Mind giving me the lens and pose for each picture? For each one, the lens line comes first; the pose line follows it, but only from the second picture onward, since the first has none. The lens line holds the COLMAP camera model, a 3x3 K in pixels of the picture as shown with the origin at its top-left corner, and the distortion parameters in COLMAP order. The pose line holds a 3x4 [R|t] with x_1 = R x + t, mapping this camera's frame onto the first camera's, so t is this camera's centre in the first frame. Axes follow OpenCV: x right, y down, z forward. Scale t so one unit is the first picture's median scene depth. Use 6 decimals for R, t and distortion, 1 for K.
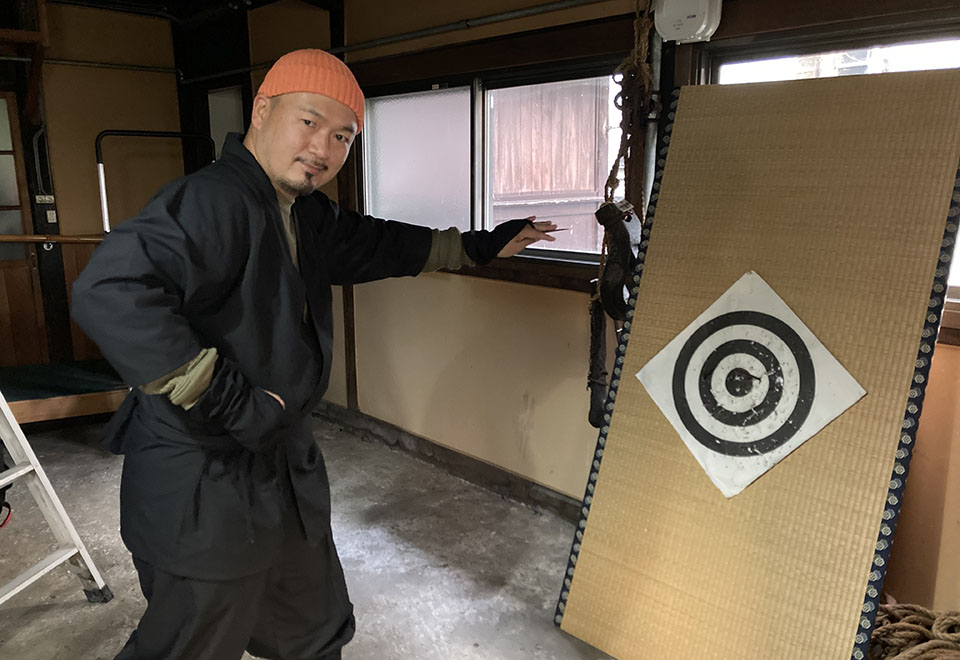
lens RADIAL K [[774.6, 0, 480.0], [0, 774.6, 330.0], [0, 0, 1]] dist [0.010782, 0.002683]
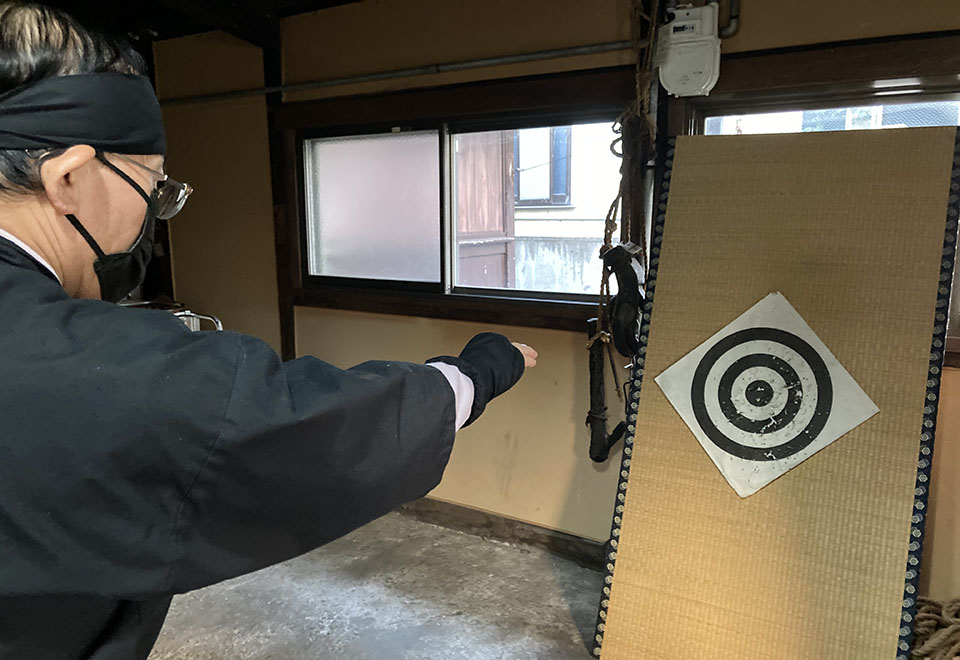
lens RADIAL K [[775.9, 0, 480.2], [0, 775.9, 351.9], [0, 0, 1]] dist [0.003978, 0.004280]
pose [[0.973719, -0.042521, 0.223750, -0.267471], [0.047301, 0.998752, -0.016045, -0.013029], [-0.222789, 0.026207, 0.974514, 0.026882]]
